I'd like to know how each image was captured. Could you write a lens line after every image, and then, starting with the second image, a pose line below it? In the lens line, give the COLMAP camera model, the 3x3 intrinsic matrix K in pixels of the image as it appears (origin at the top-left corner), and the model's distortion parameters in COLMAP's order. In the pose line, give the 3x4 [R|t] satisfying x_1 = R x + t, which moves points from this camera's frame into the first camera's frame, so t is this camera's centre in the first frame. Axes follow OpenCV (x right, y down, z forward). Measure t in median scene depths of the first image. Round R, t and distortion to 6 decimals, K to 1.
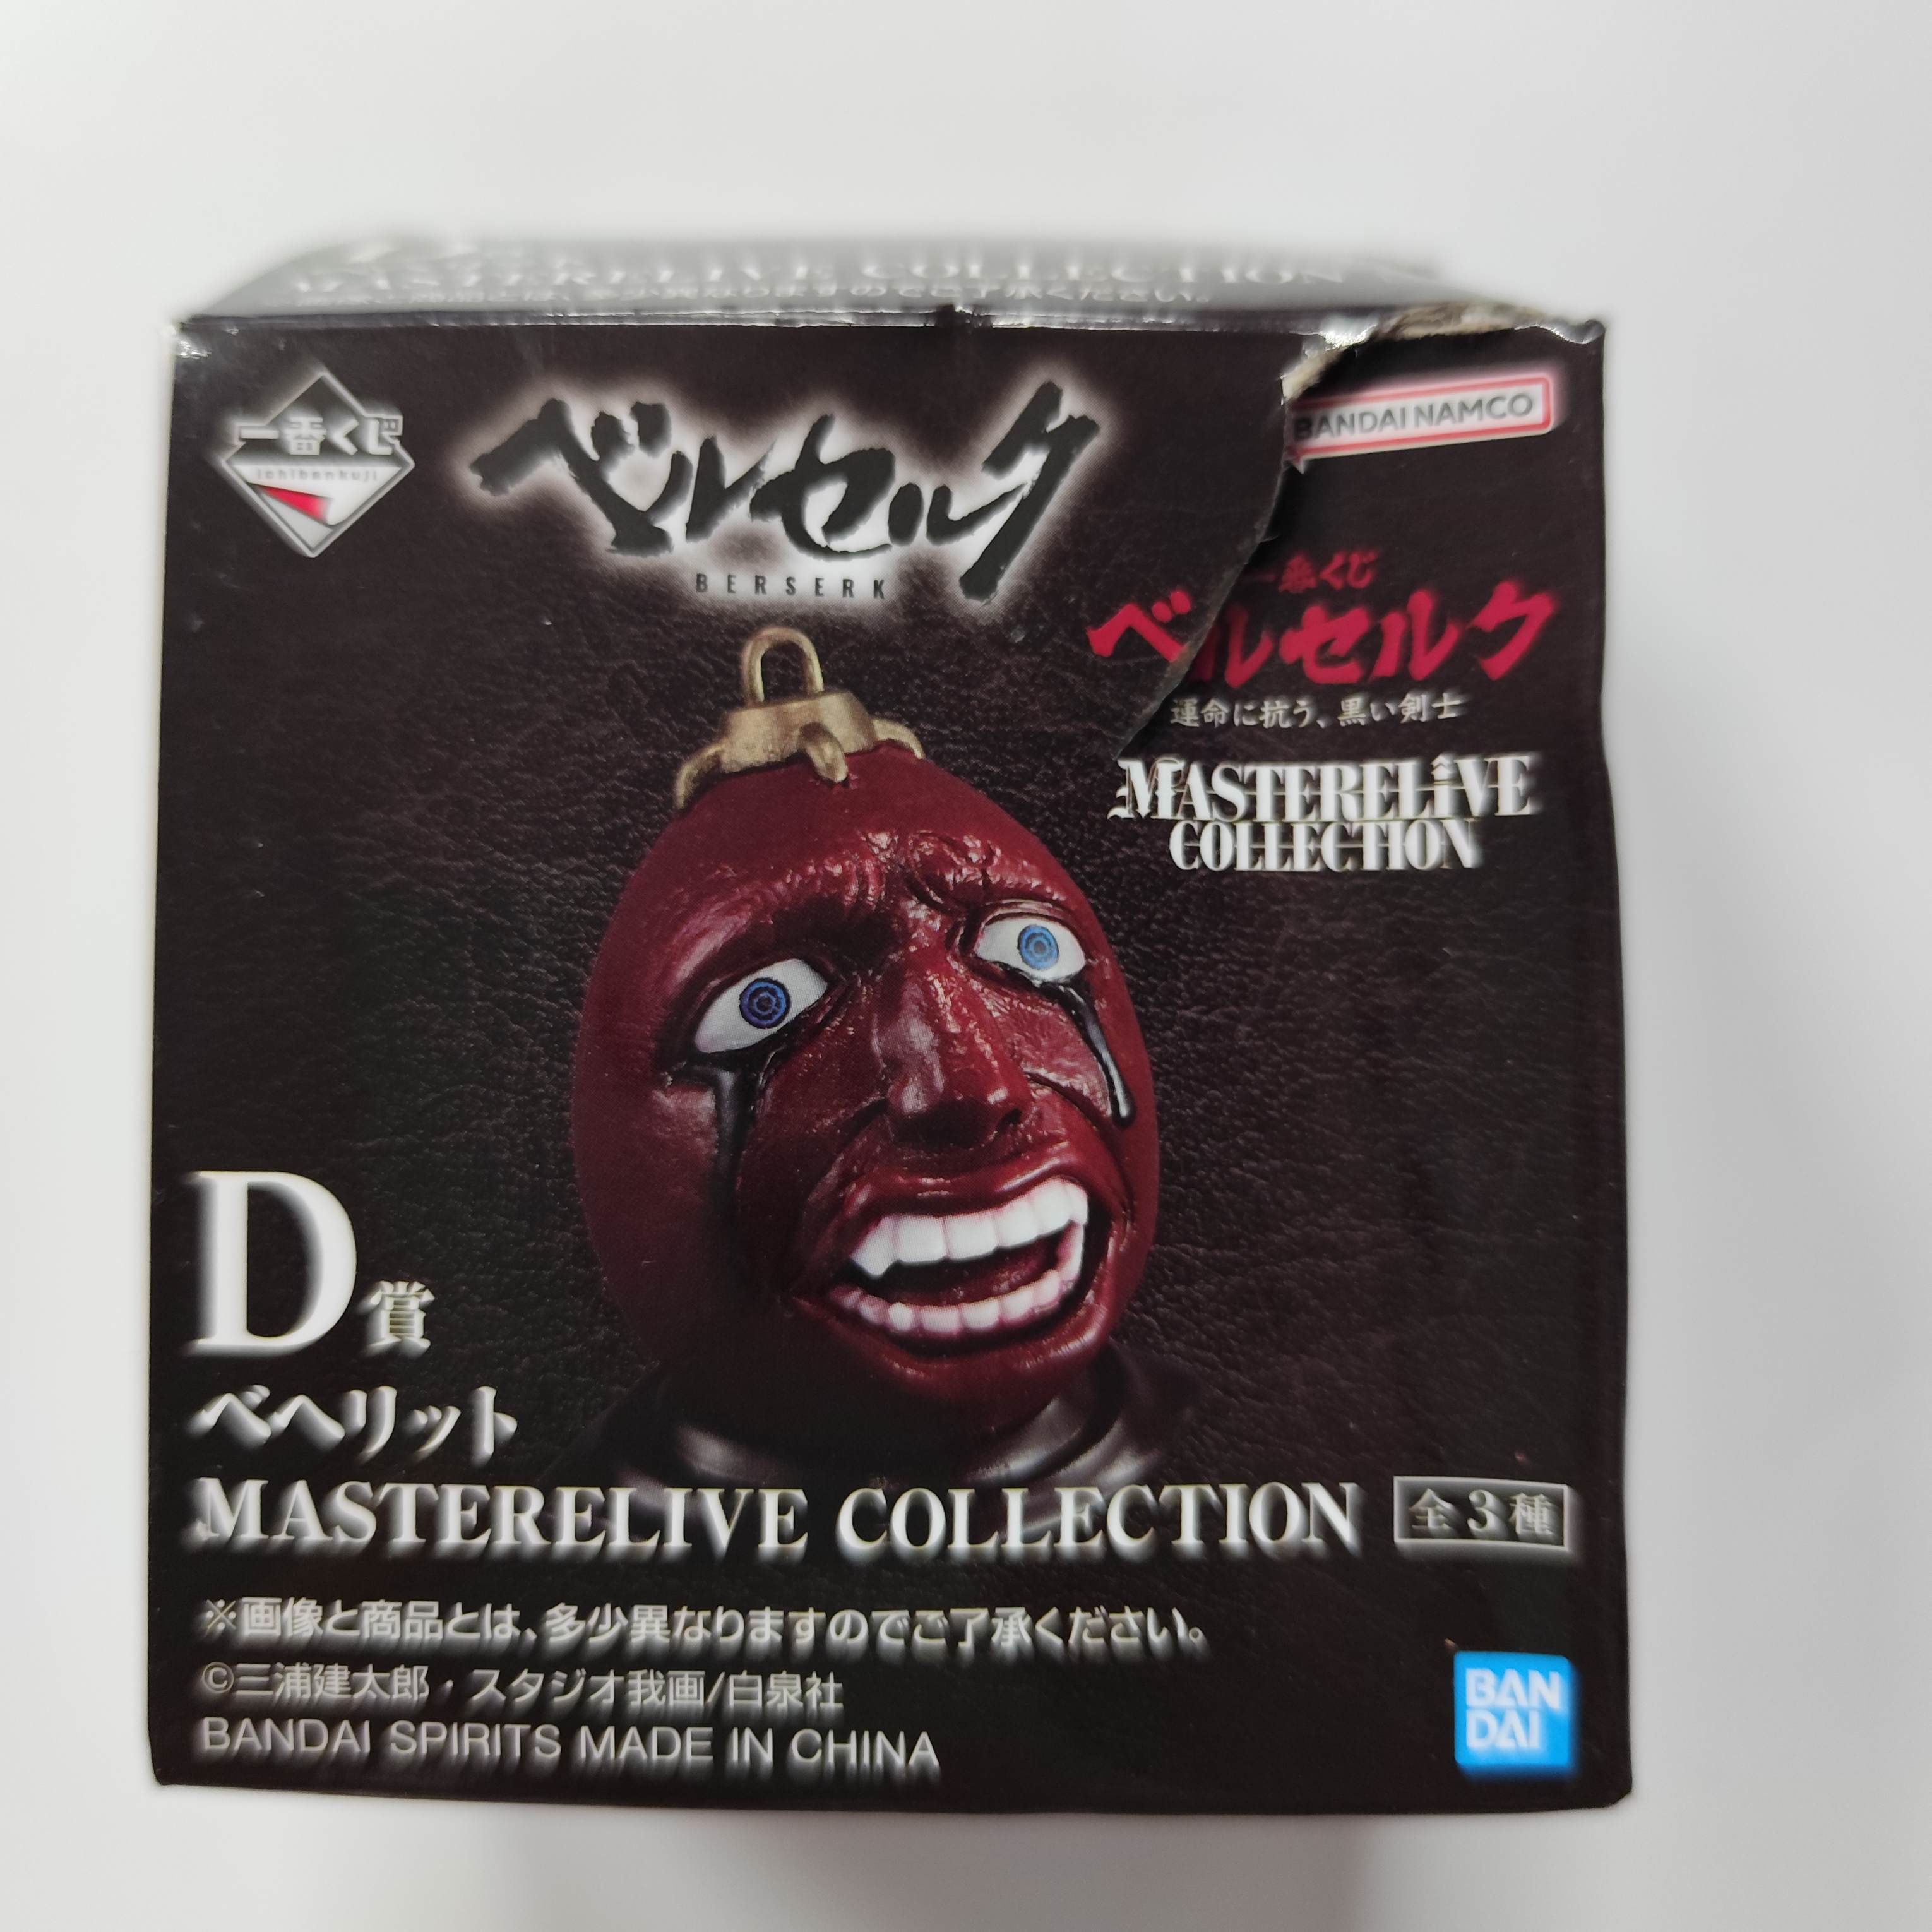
lens RADIAL K [[1745.7, 0, 966.0], [0, 1745.7, 966.0], [0, 0, 1]] dist [-0.044627, -0.078101]
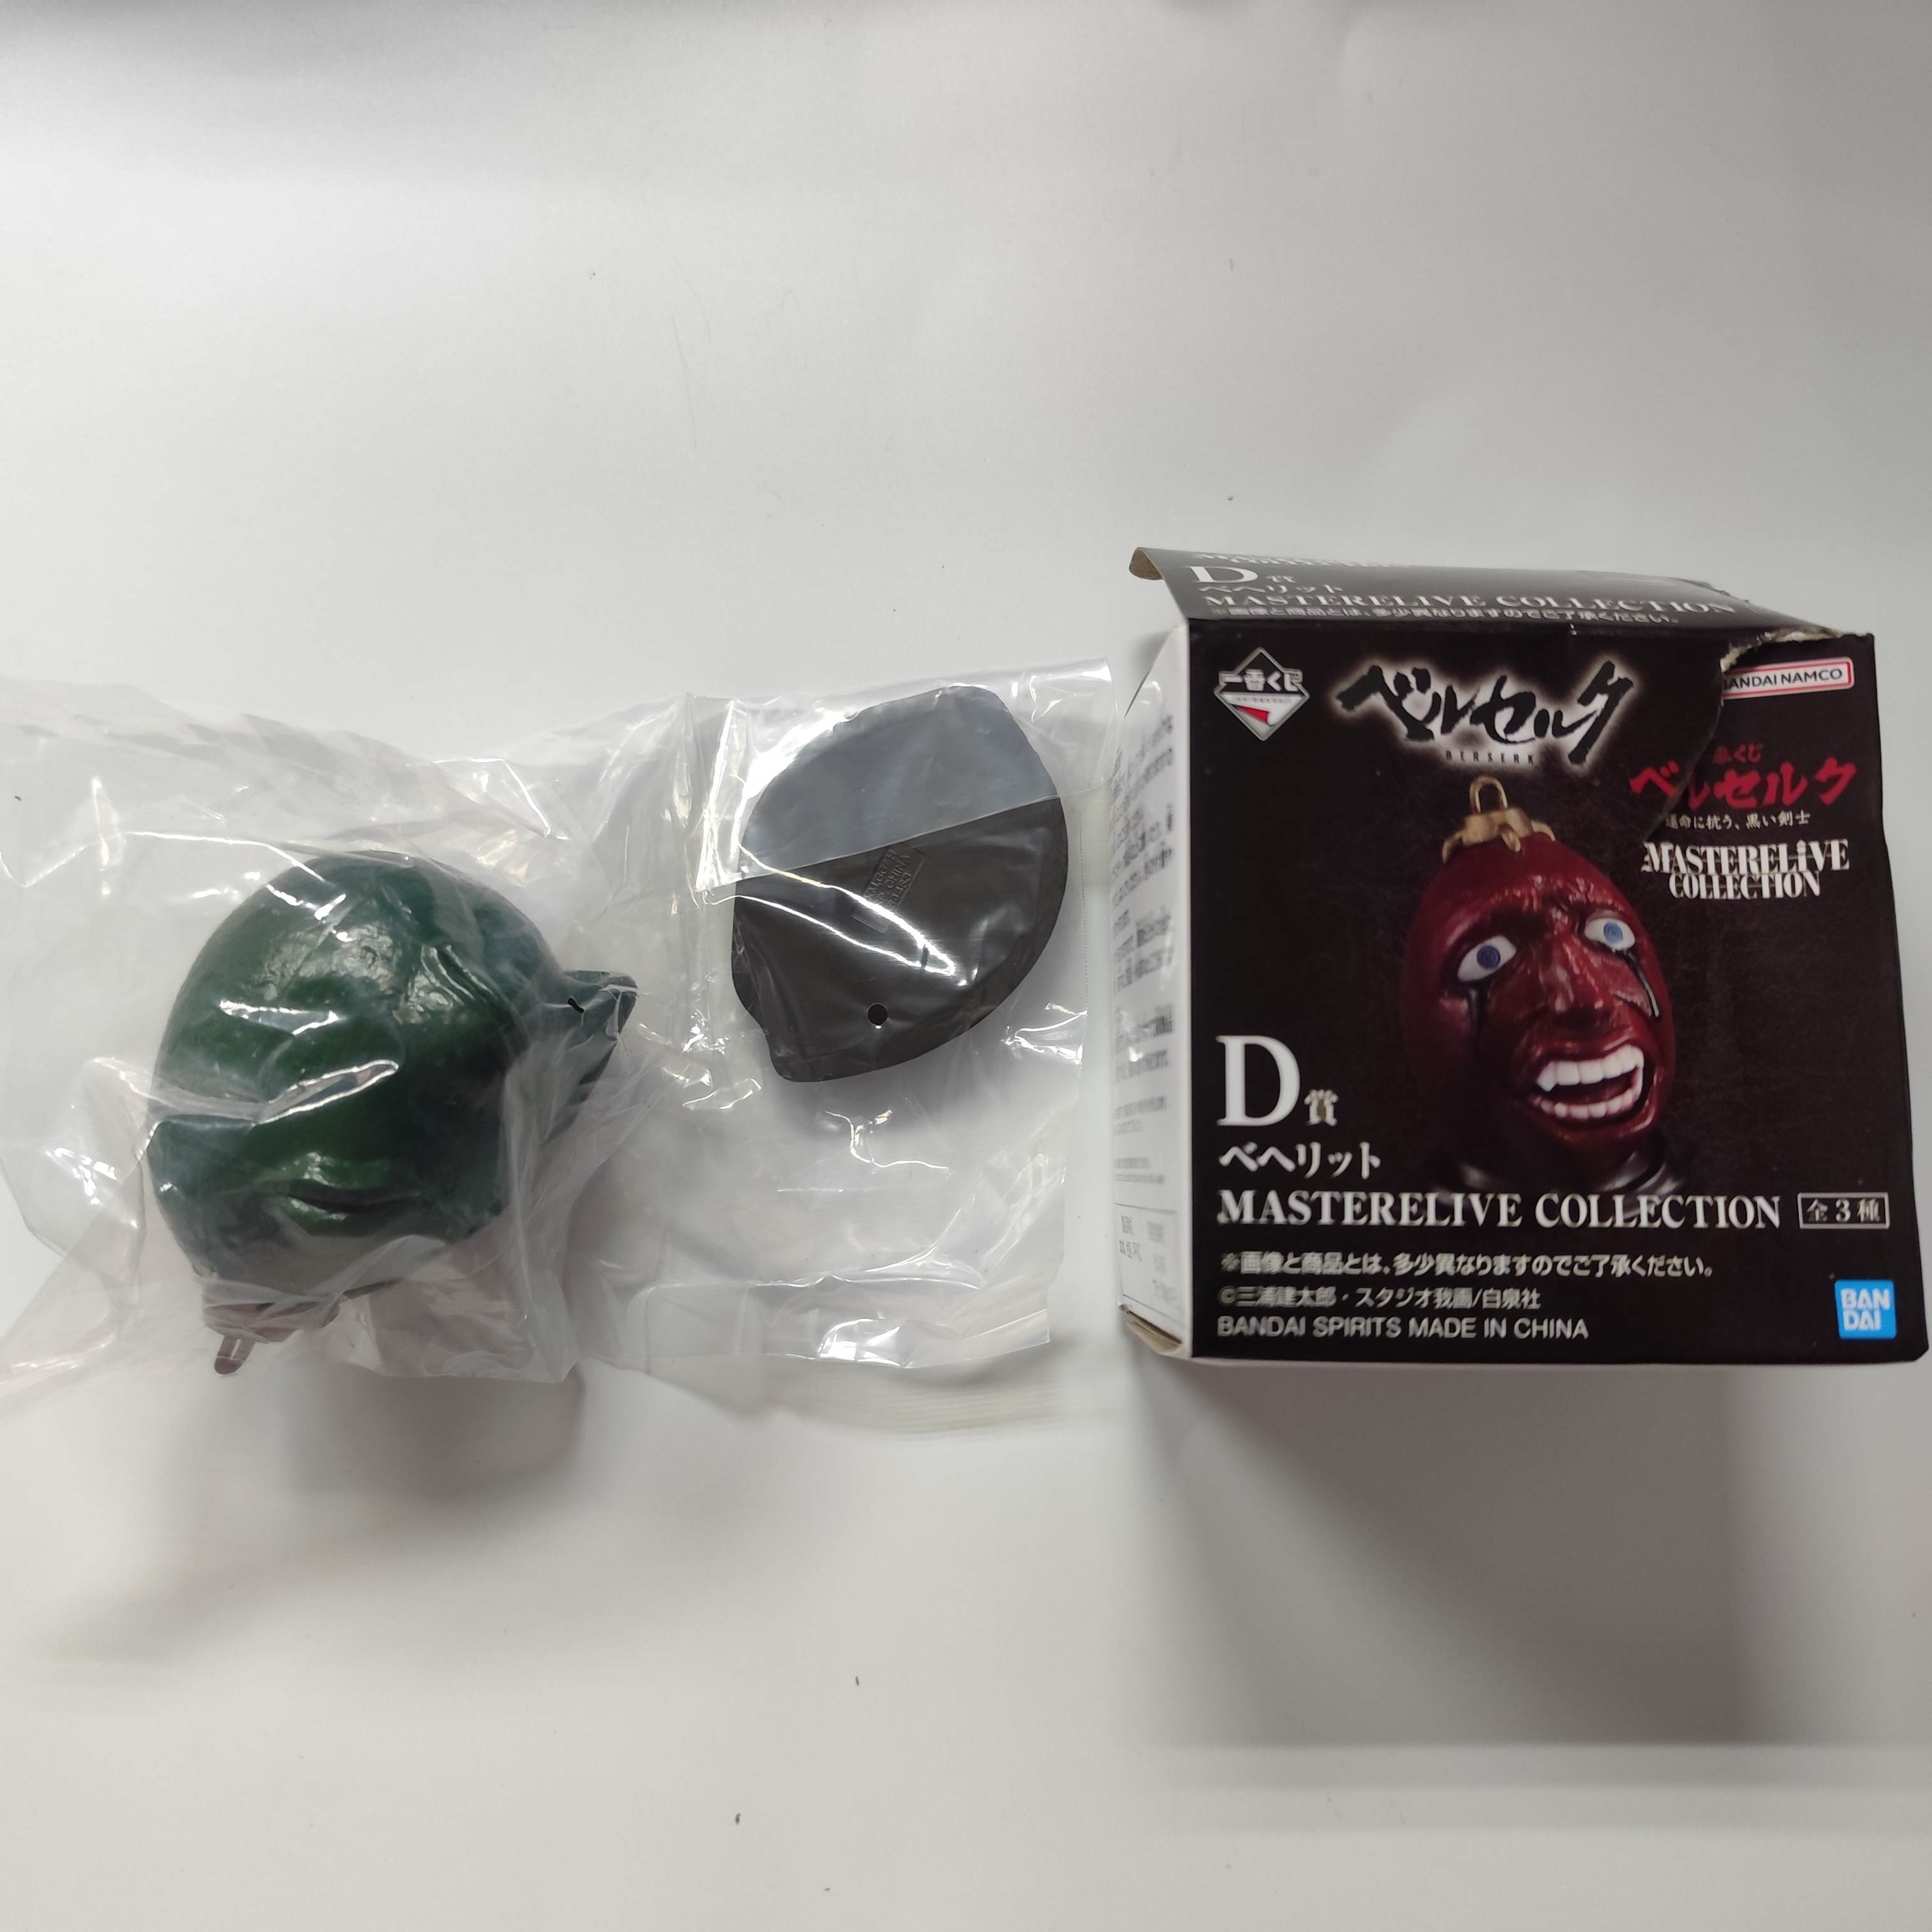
lens RADIAL K [[1745.7, 0, 966.0], [0, 1745.7, 966.0], [0, 0, 1]] dist [-0.044627, -0.078101]
pose [[0.999928, 0.004481, 0.011119, -0.750279], [-0.003168, 0.993316, -0.115383, 0.268505], [-0.011562, 0.115339, 0.993259, -1.015093]]
